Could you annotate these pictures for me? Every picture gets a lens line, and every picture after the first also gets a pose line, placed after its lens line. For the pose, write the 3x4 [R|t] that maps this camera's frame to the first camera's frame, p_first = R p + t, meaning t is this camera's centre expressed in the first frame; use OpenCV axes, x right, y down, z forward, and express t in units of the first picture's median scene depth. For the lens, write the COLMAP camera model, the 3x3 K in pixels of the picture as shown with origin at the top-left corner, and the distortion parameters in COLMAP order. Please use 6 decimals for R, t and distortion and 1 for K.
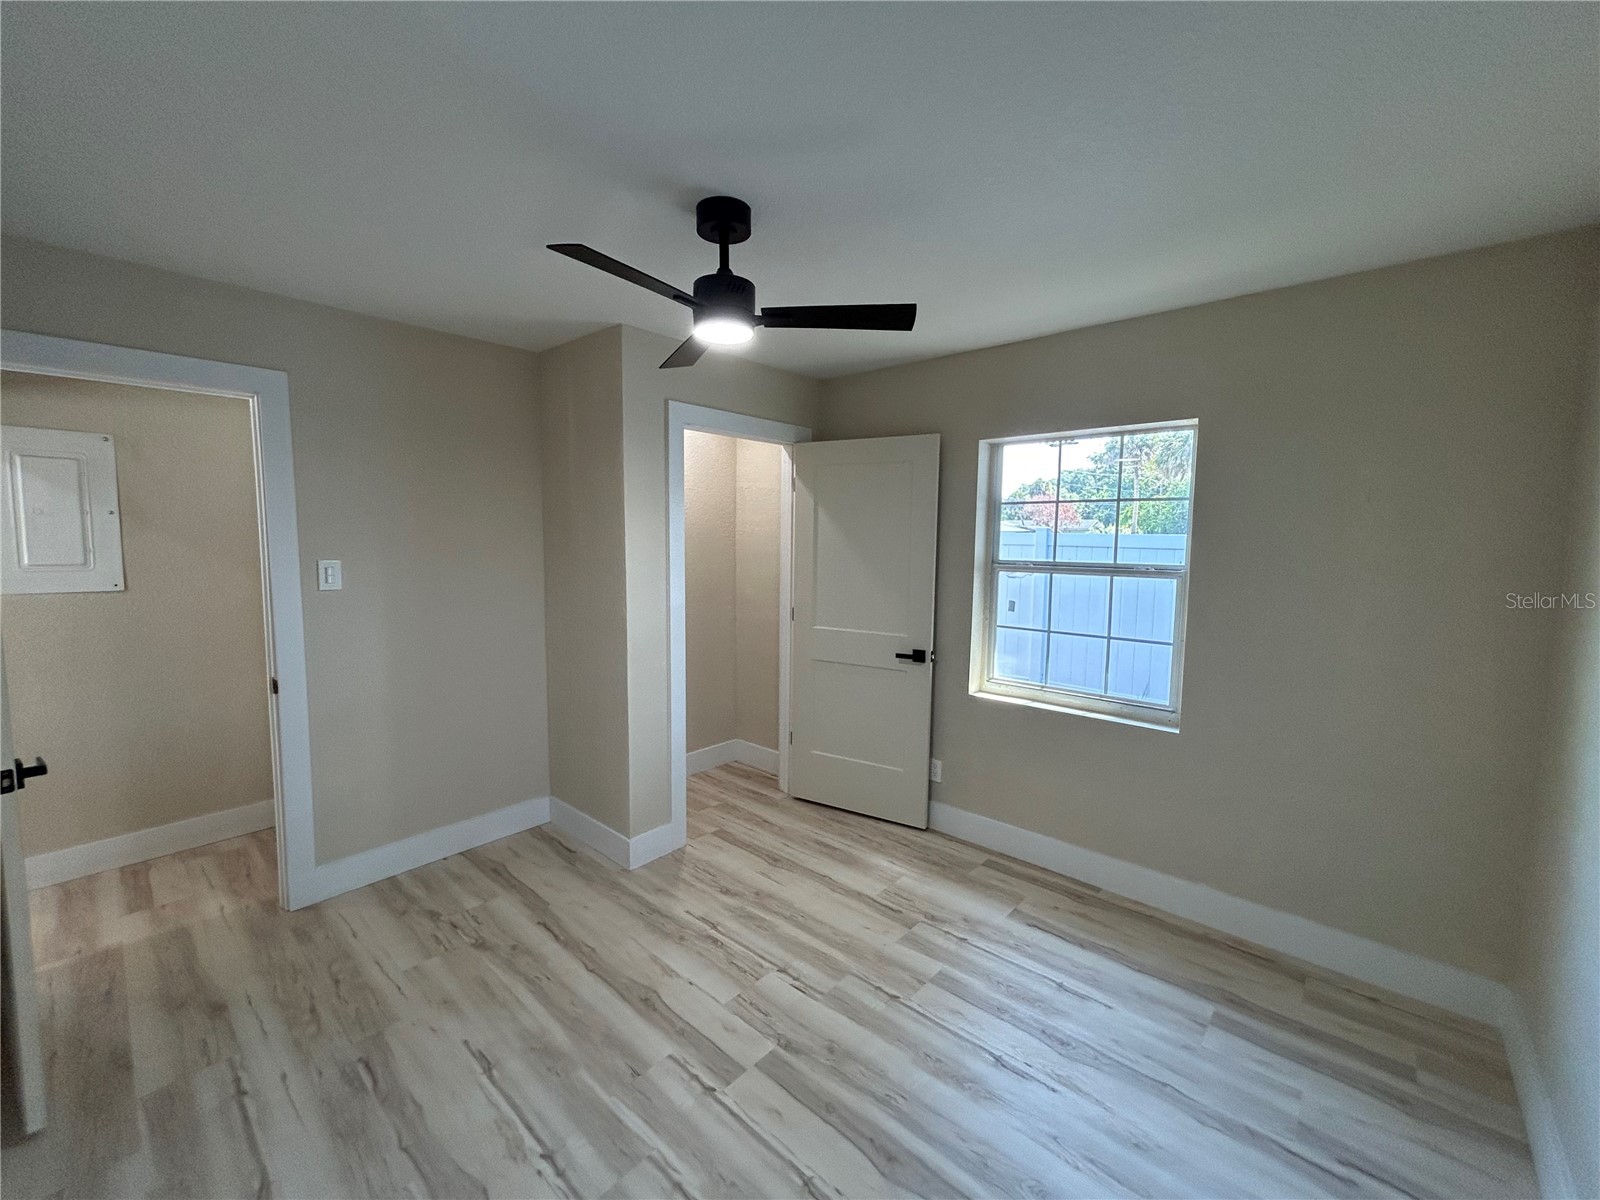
lens RADIAL K [[639.9, 0, 799.7], [0, 639.9, 603.6], [0, 0, 1]] dist [-0.009639, 0.000205]
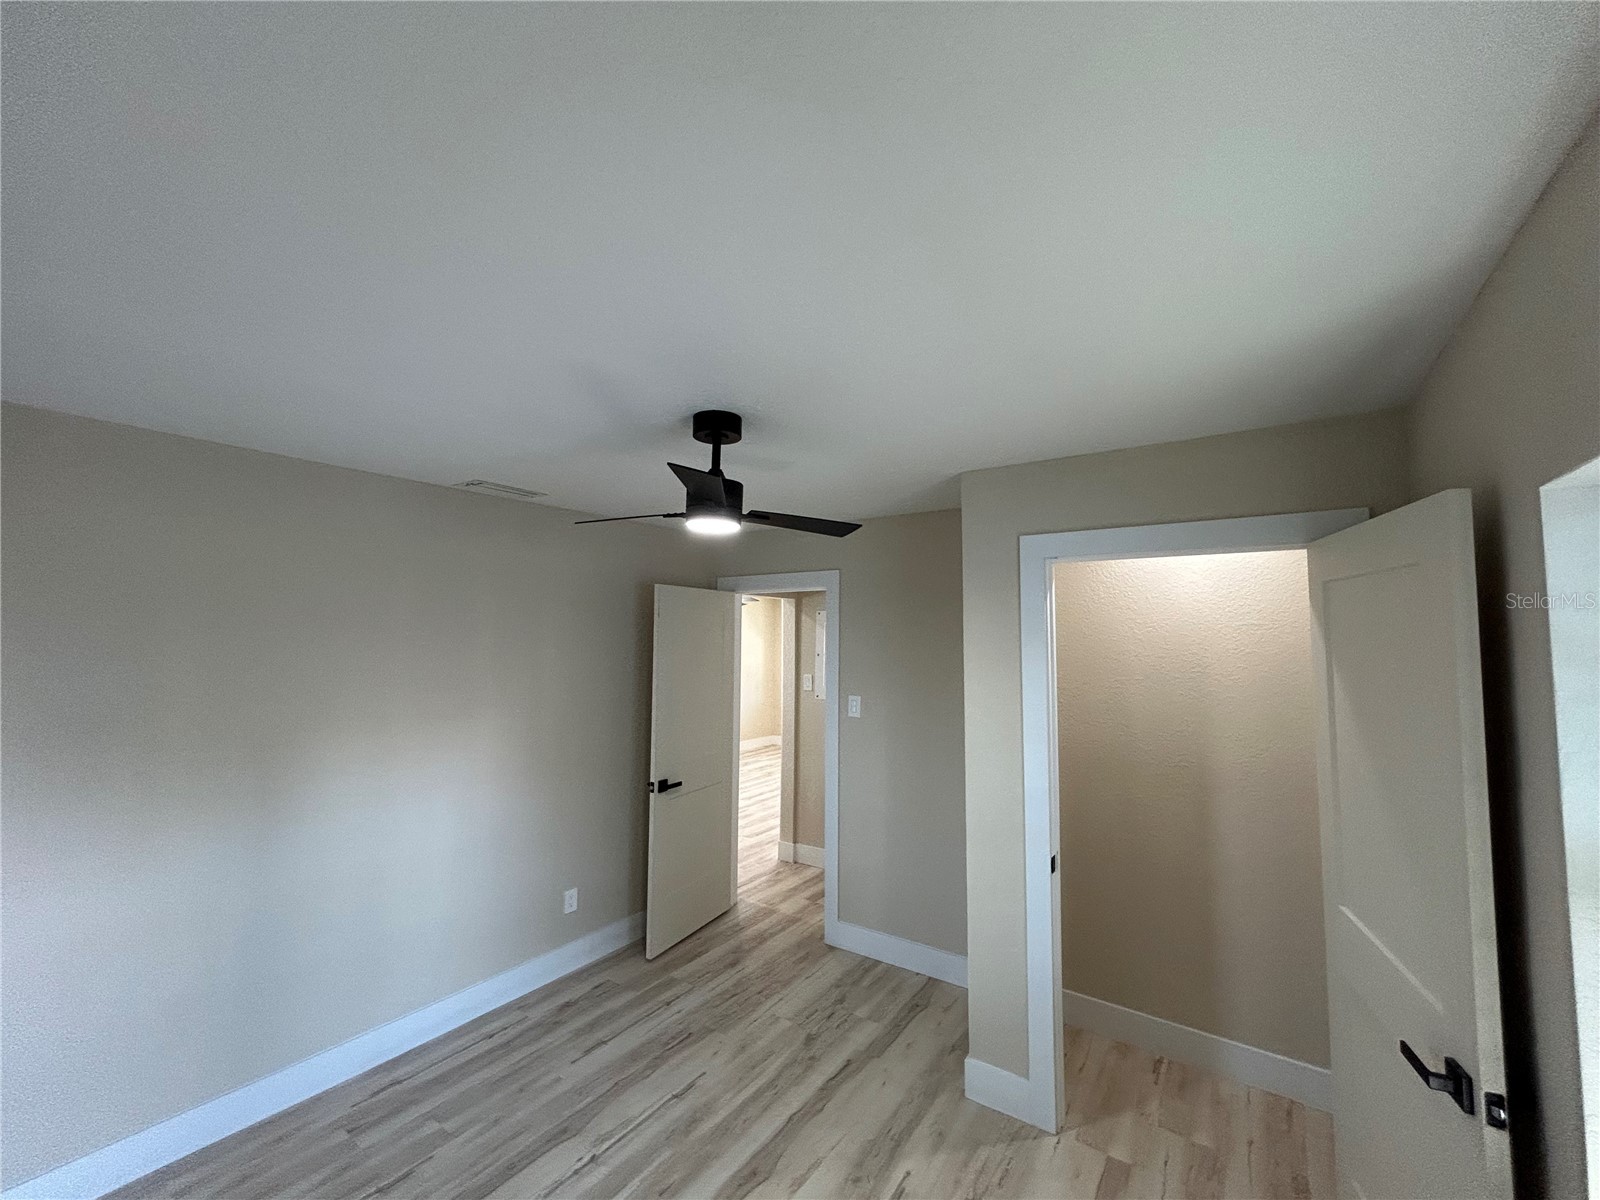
lens RADIAL K [[639.9, 0, 804.1], [0, 639.9, 589.5], [0, 0, 1]] dist [-0.009639, 0.000205]
pose [[0.100991, -0.088604, -0.990934, 0.717276], [-0.110931, 0.988812, -0.099720, -0.156858], [0.988683, 0.119997, 0.090032, 0.775579]]
